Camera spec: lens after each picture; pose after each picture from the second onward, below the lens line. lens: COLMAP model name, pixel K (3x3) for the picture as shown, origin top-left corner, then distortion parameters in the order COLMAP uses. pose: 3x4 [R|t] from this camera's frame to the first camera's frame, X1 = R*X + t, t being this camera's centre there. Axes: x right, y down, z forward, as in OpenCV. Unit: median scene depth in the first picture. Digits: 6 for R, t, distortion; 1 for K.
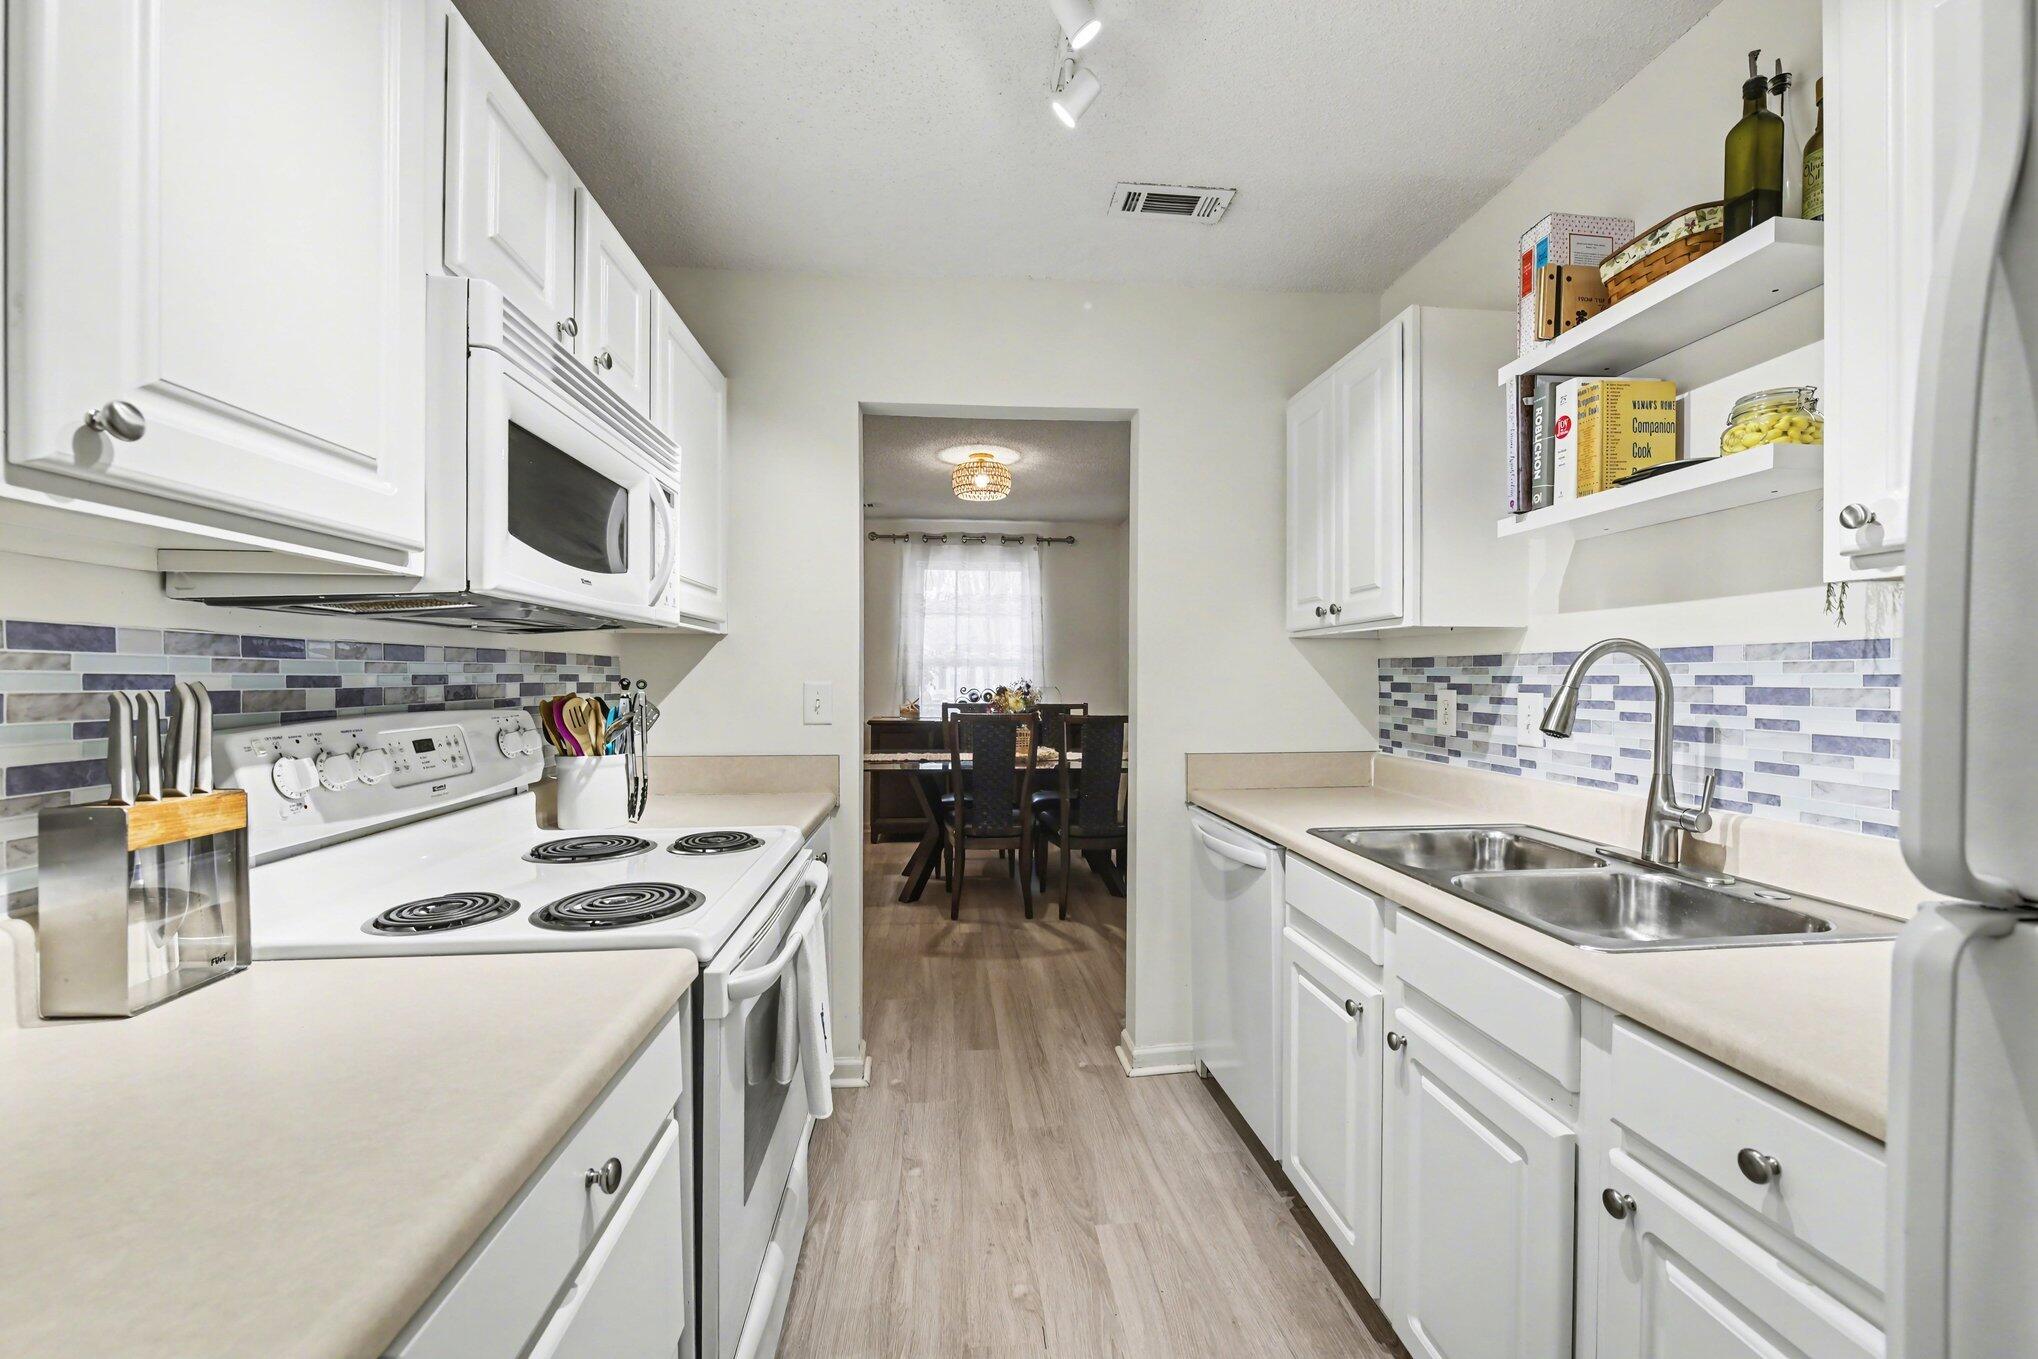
lens RADIAL K [[855.4, 0, 1032.8], [0, 855.4, 681.2], [0, 0, 1]] dist [-0.005521, -0.000531]
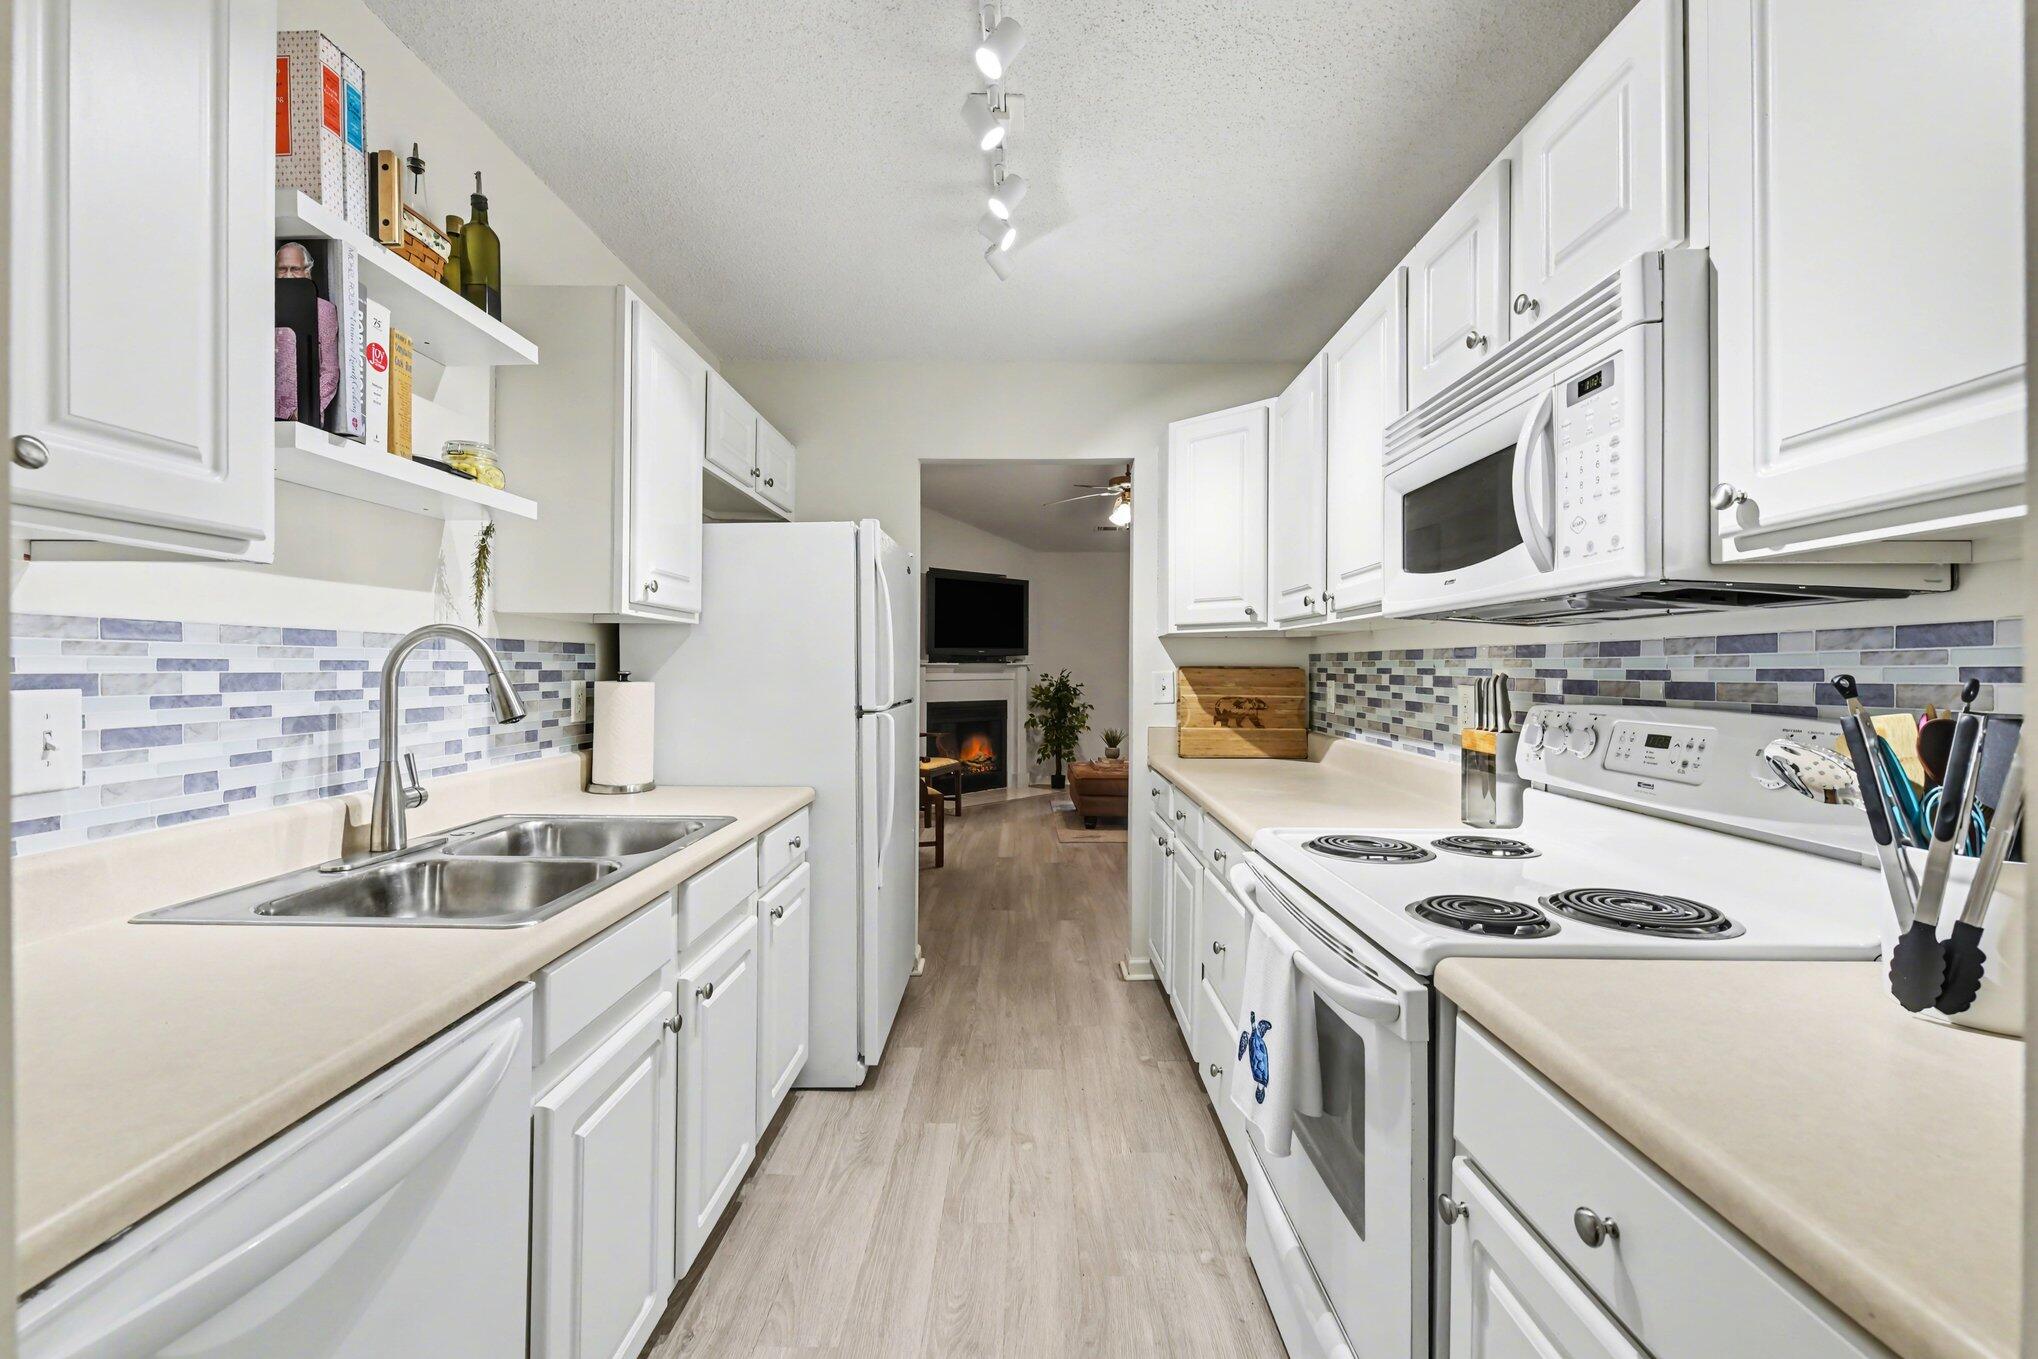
lens RADIAL K [[855.4, 0, 1032.4], [0, 855.4, 675.5], [0, 0, 1]] dist [-0.005521, -0.000531]
pose [[-0.995084, -0.006816, 0.098796, -0.095927], [-0.005976, 0.999943, 0.008801, -0.003382], [-0.098851, 0.008167, -0.995069, 1.923864]]
